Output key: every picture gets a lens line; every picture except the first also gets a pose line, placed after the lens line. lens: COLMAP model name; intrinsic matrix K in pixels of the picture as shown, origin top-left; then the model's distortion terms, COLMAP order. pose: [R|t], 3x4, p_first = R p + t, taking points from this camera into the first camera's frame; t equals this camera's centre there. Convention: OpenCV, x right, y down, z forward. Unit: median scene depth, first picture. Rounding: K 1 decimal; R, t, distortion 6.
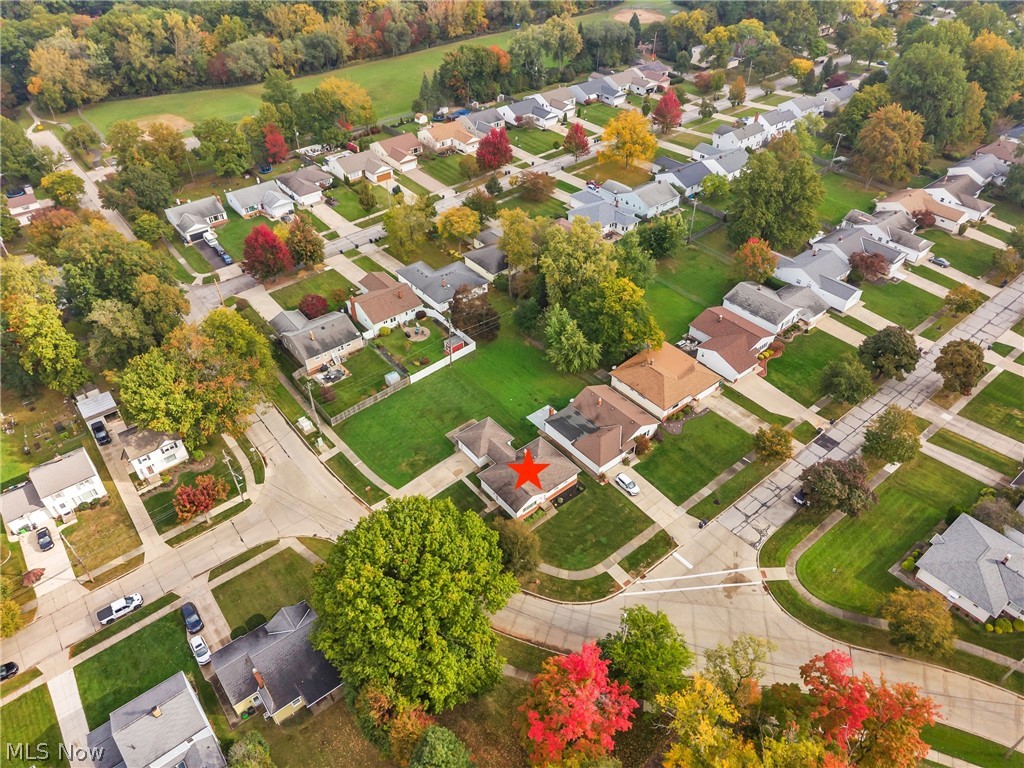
lens RADIAL K [[674.3, 0, 512.0], [0, 674.3, 384.0], [0, 0, 1]] dist [0.004783, -0.000174]
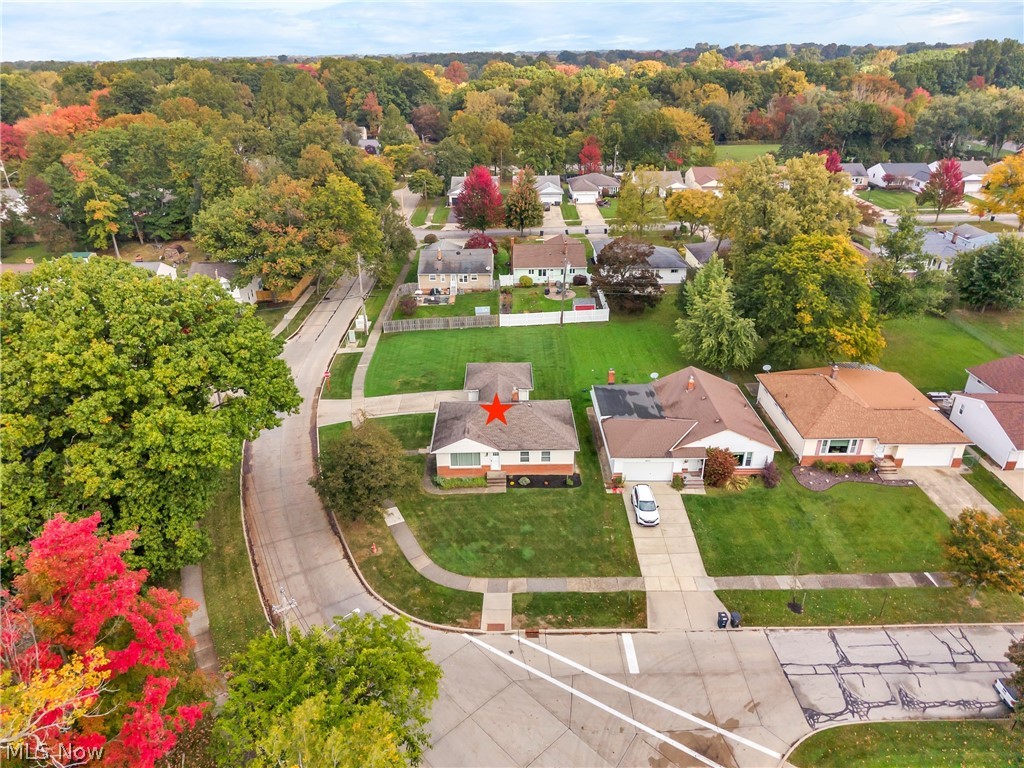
lens RADIAL K [[691.1, 0, 512.0], [0, 691.1, 384.0], [0, 0, 1]] dist [0.001488, -0.001662]
pose [[0.780882, 0.283648, -0.556568, 0.351744], [-0.411869, 0.903658, -0.117327, 0.164375], [0.469667, 0.320852, 0.822476, 0.465937]]
